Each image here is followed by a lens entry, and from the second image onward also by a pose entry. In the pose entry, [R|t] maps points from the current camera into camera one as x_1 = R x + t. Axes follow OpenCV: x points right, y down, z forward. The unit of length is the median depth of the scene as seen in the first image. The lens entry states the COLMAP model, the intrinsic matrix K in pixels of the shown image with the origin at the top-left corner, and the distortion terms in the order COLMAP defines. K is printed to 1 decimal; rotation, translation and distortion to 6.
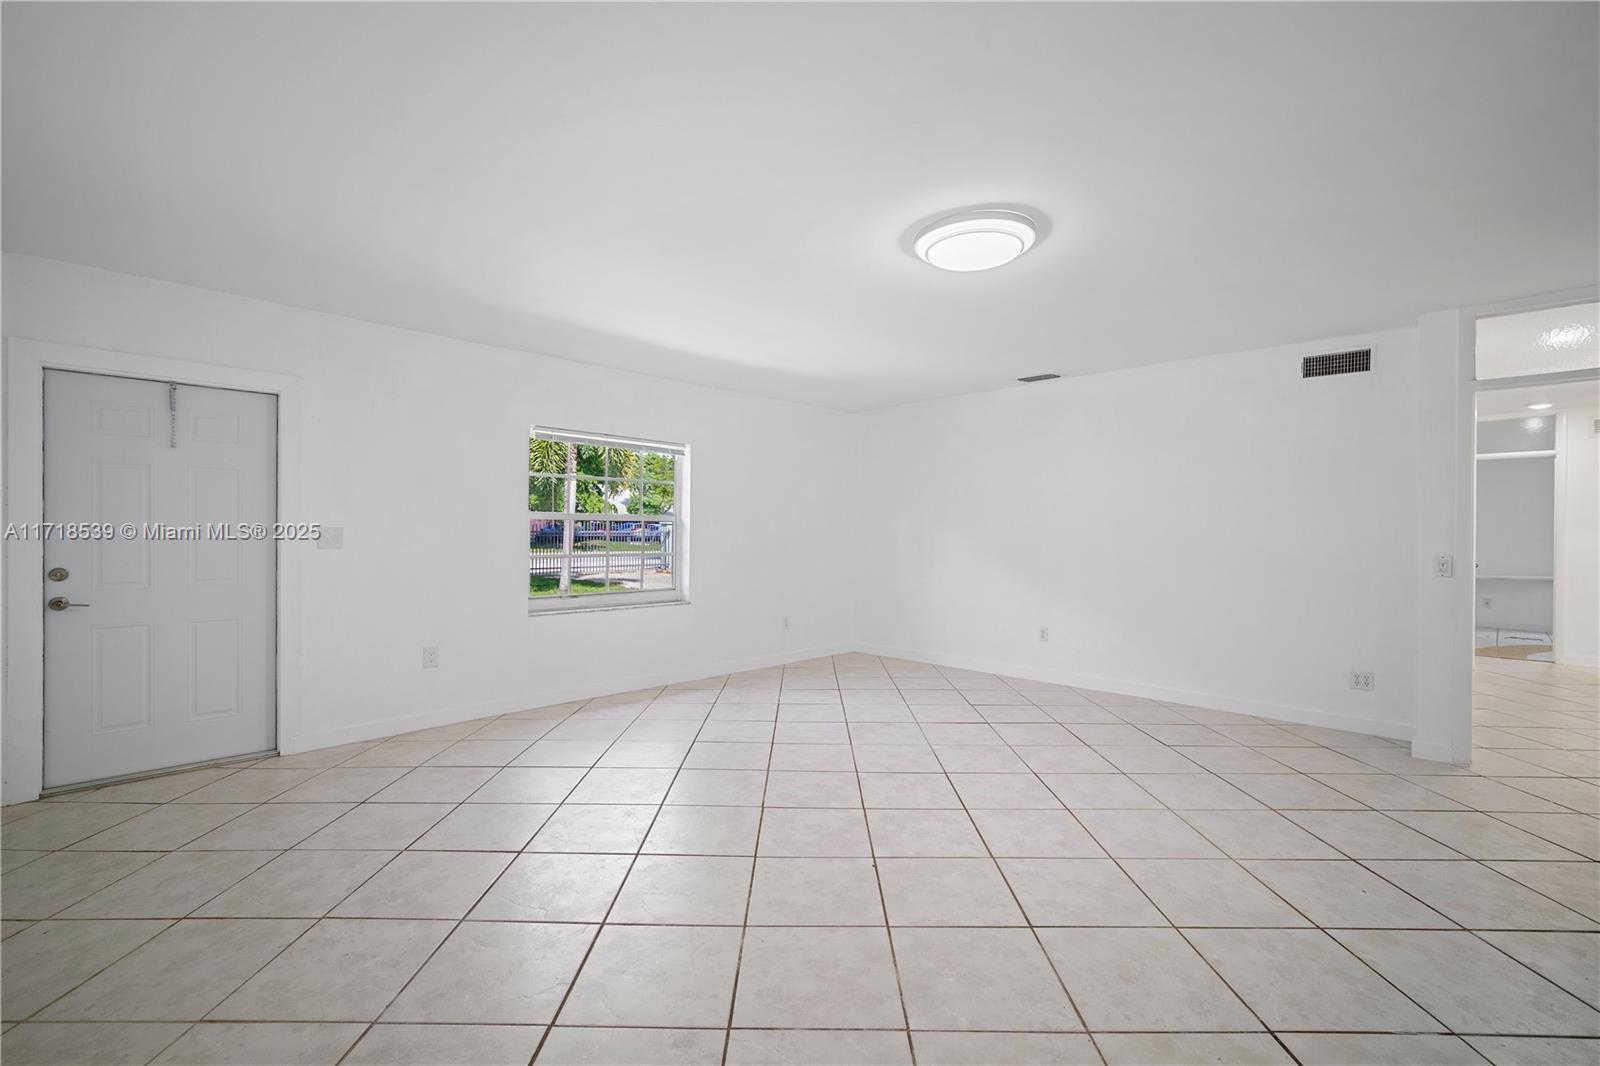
lens RADIAL K [[695.7, 0, 806.5], [0, 695.7, 526.3], [0, 0, 1]] dist [-0.001343, 0.000497]
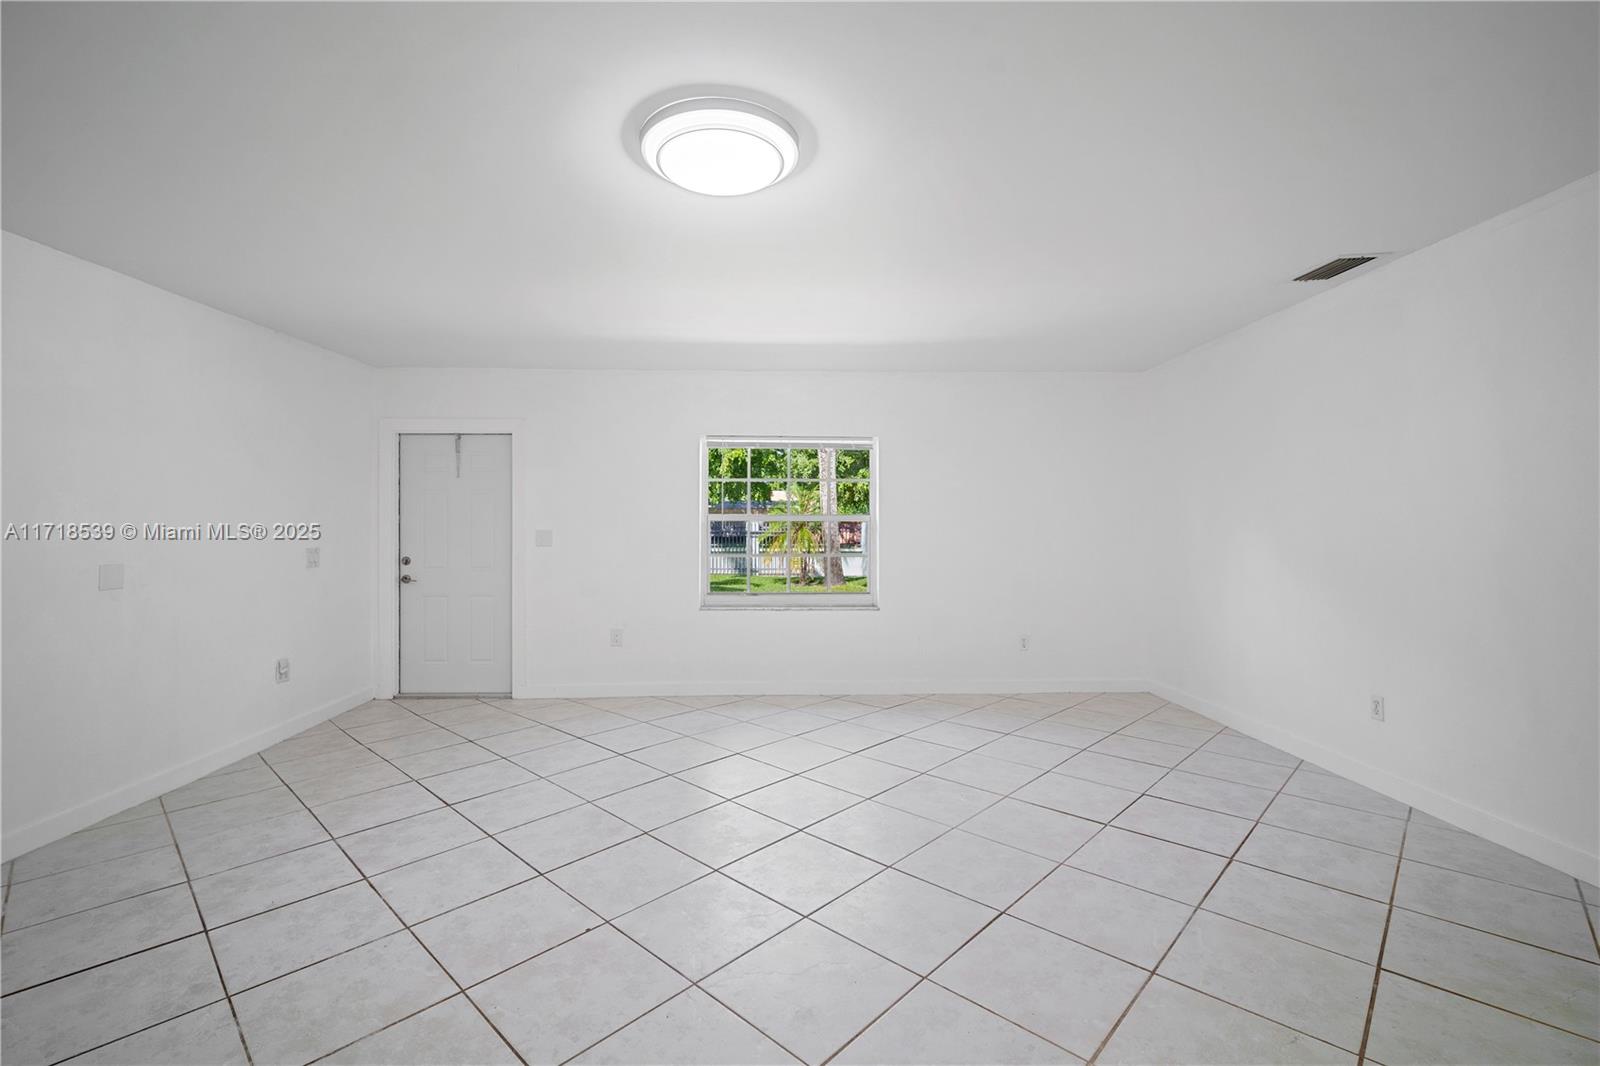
lens RADIAL K [[695.7, 0, 806.5], [0, 695.7, 526.3], [0, 0, 1]] dist [-0.001343, 0.000497]
pose [[0.720329, -0.019609, -0.693355, 0.614825], [0.011968, 0.999803, -0.015842, 0.022044], [0.693529, 0.003114, 0.720422, 0.418905]]
